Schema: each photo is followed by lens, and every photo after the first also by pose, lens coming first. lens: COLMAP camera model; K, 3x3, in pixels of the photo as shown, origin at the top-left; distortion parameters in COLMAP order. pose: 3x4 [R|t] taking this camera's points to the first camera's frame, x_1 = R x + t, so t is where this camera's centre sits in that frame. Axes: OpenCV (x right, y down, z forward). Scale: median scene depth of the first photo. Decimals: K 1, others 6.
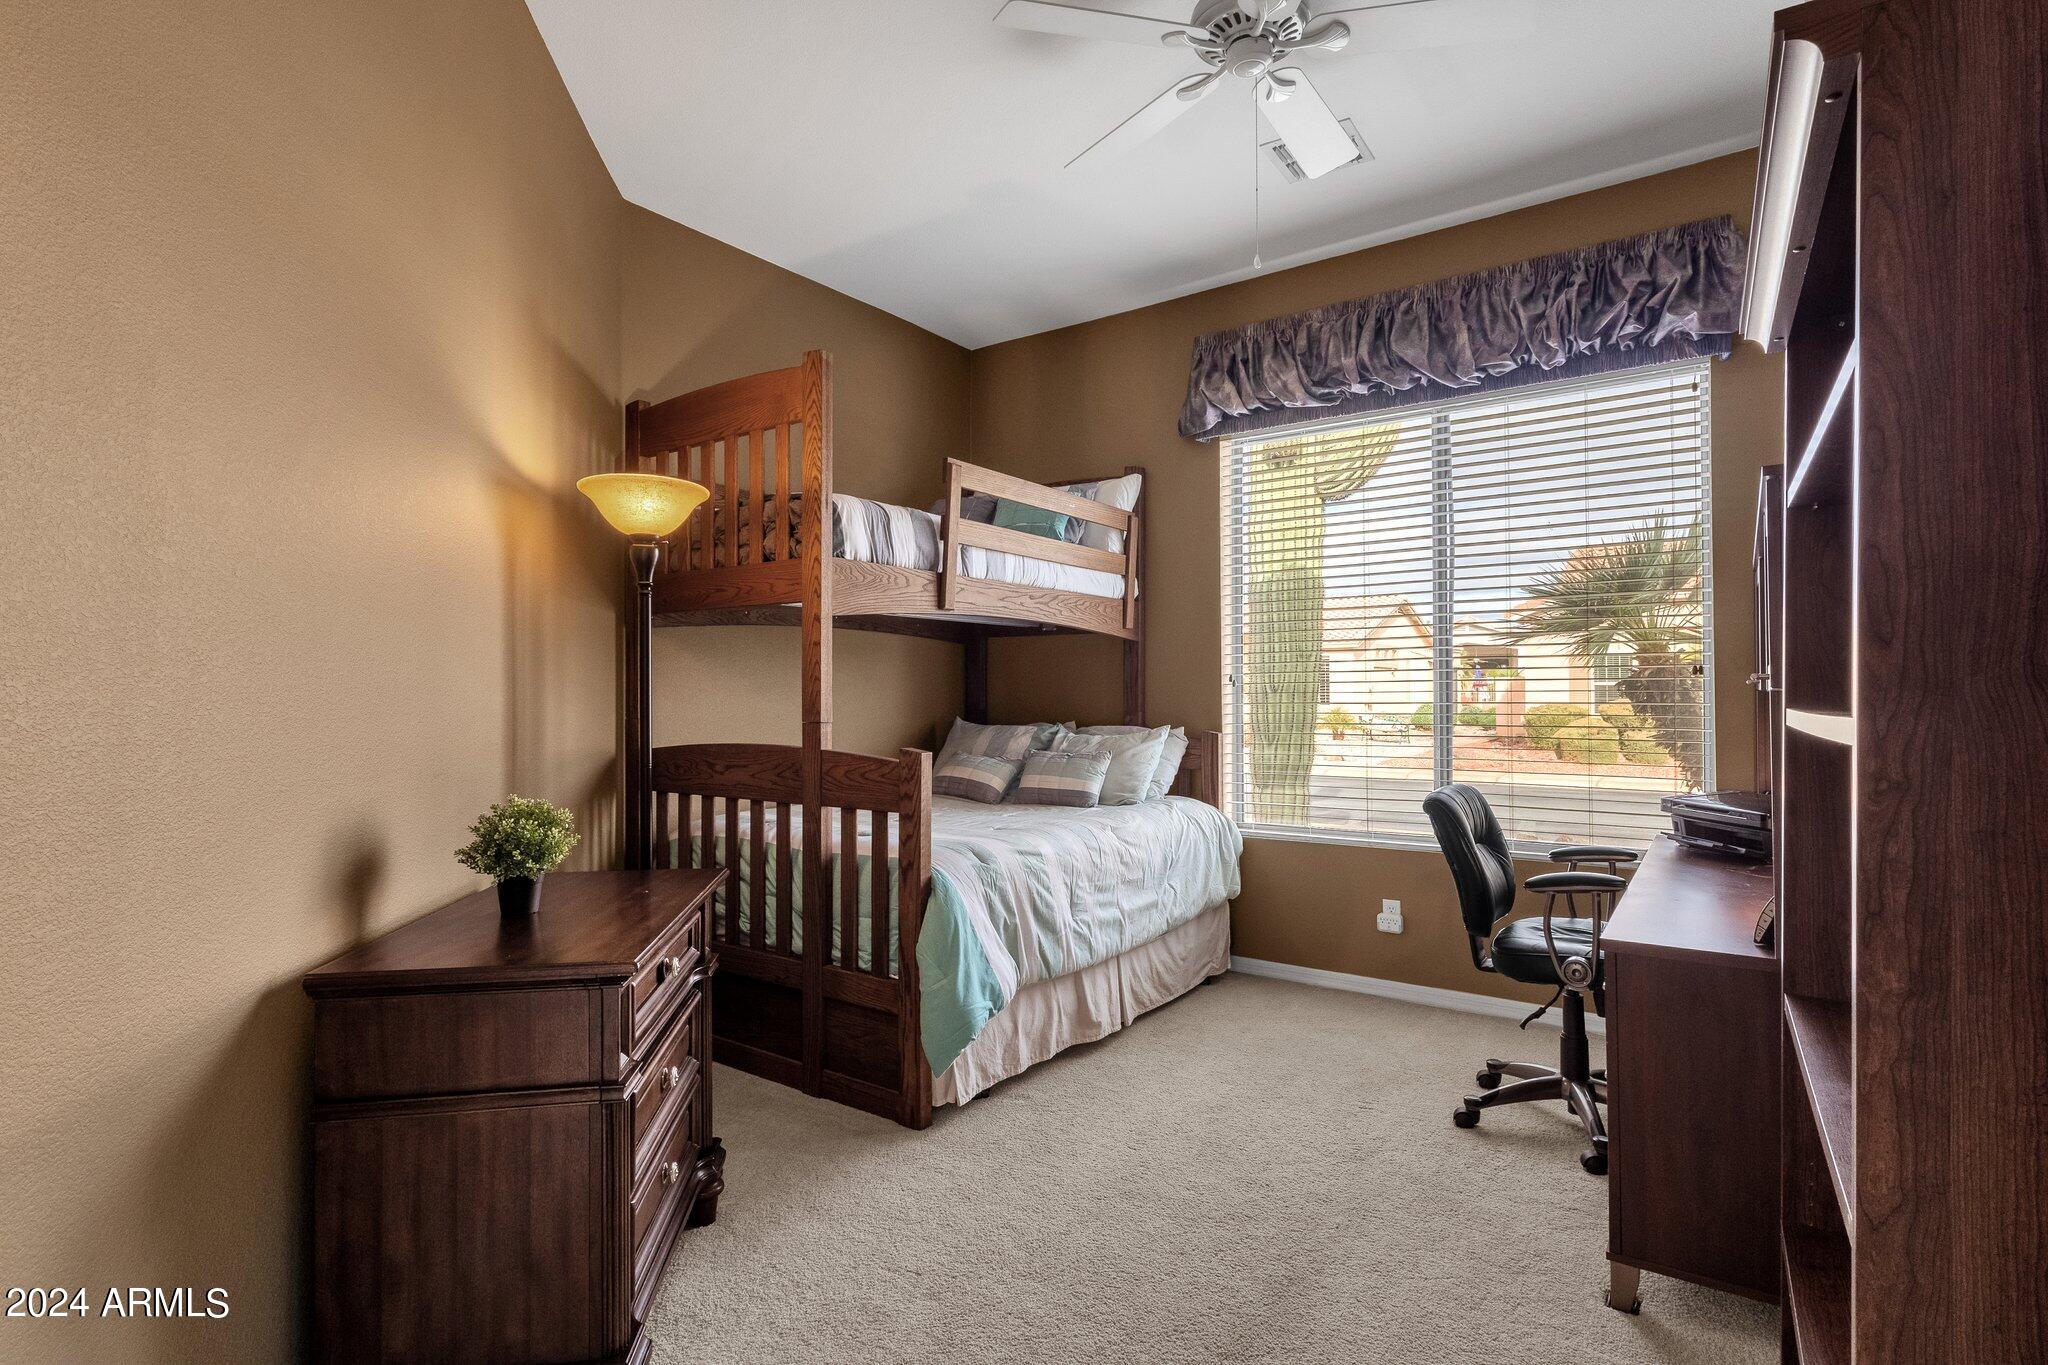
lens RADIAL K [[951.7, 0, 1028.9], [0, 951.7, 687.9], [0, 0, 1]] dist [0.001031, 0.000475]
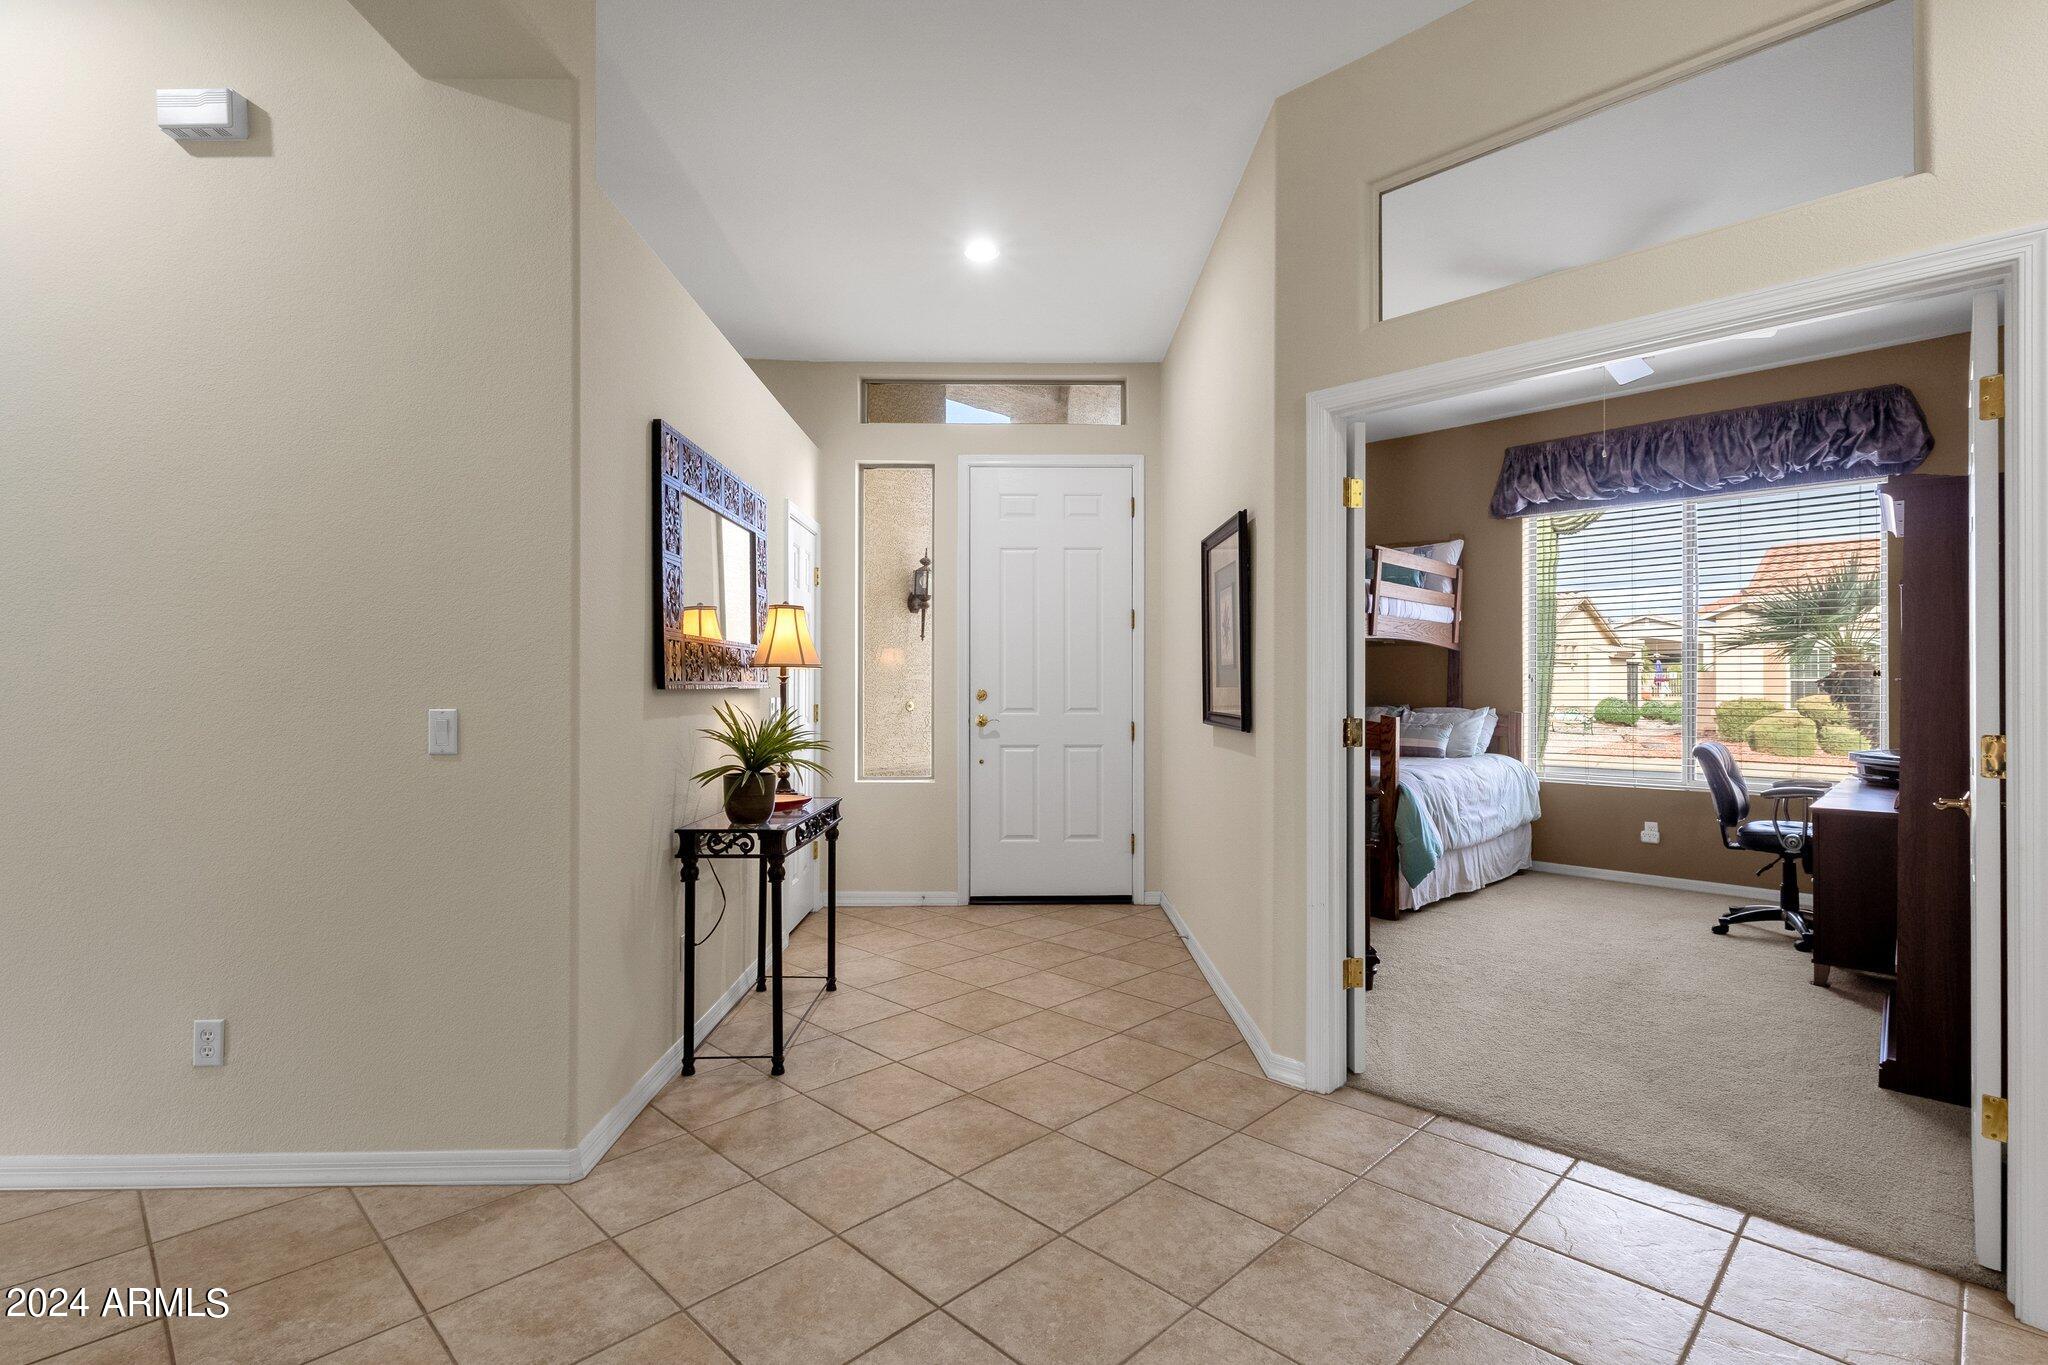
lens RADIAL K [[931.6, 0, 1019.7], [0, 931.6, 683.8], [0, 0, 1]] dist [0.005120, -0.000098]
pose [[0.988583, 0.005538, -0.150573, -0.415711], [-0.004802, 0.999975, 0.005248, -0.002081], [0.150598, -0.004465, 0.988585, -0.663069]]
